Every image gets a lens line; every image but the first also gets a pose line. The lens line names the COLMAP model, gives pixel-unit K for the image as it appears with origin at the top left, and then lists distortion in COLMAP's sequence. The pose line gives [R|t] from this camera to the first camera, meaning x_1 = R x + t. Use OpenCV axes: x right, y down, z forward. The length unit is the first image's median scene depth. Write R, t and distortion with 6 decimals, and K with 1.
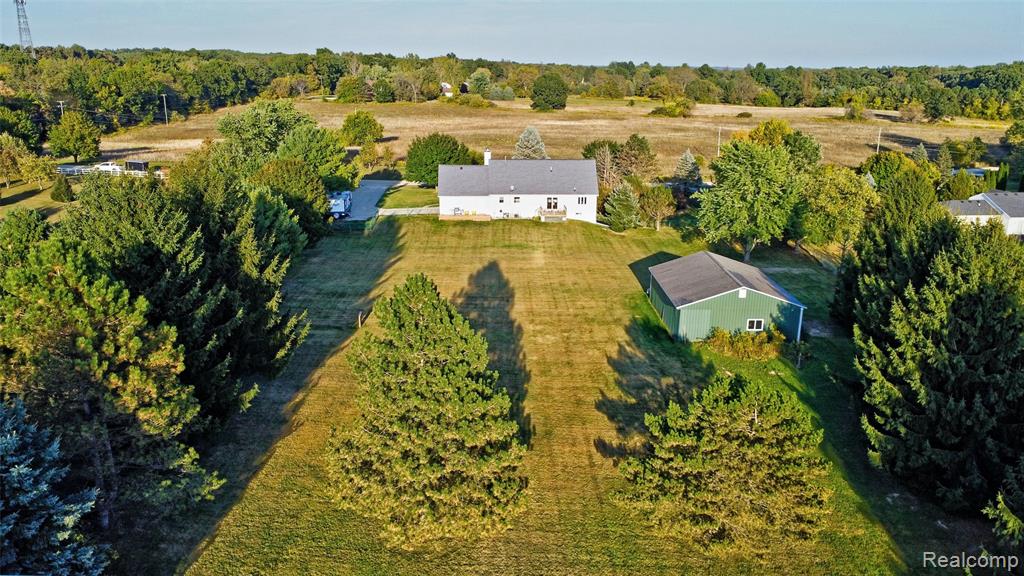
lens RADIAL K [[713.7, 0, 512.0], [0, 713.7, 288.0], [0, 0, 1]] dist [-0.037127, -0.000942]
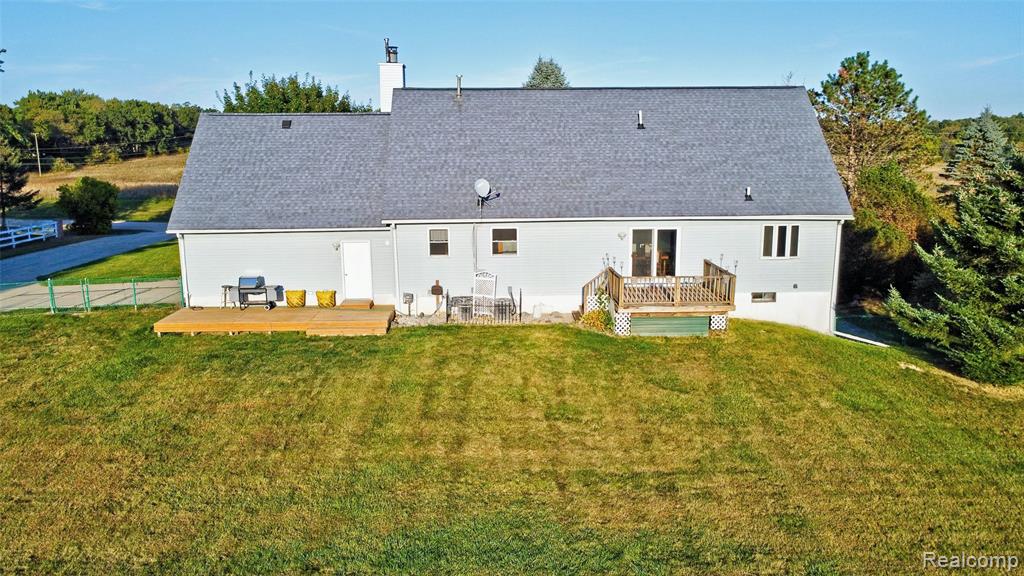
lens RADIAL K [[678.6, 0, 512.0], [0, 678.6, 288.0], [0, 0, 1]] dist [-0.031738, -0.000138]
pose [[0.999862, -0.014346, -0.008388, 0.004345], [0.013404, 0.994563, -0.103275, -0.033682], [0.009824, 0.103148, 0.994617, 0.307919]]
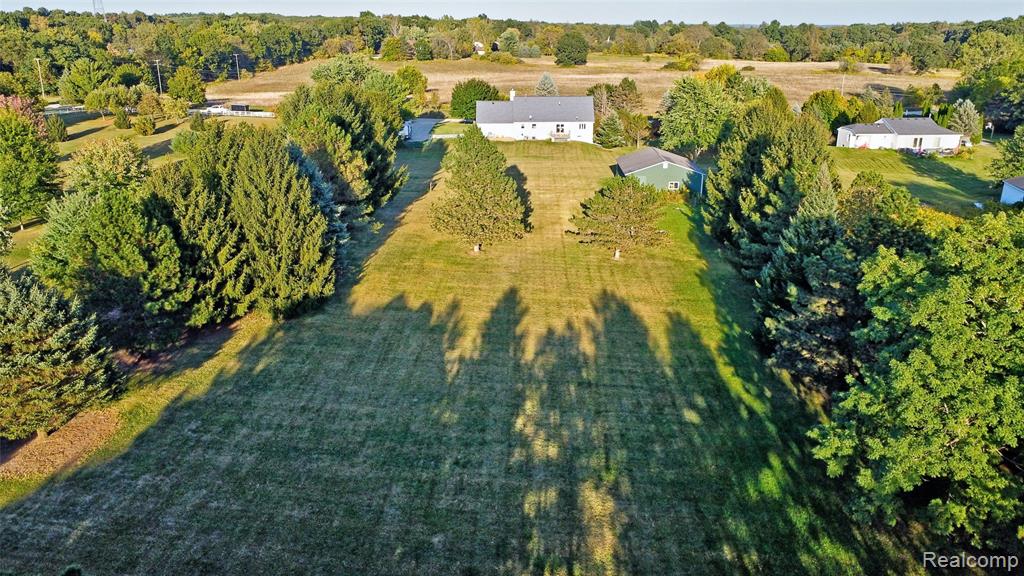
lens RADIAL K [[713.7, 0, 512.0], [0, 713.7, 288.0], [0, 0, 1]] dist [-0.037127, -0.000942]
pose [[0.999061, 0.003678, -0.043180, 0.009771], [-0.001470, 0.998695, 0.051058, 0.045470], [0.043311, -0.050947, 0.997762, -0.146313]]
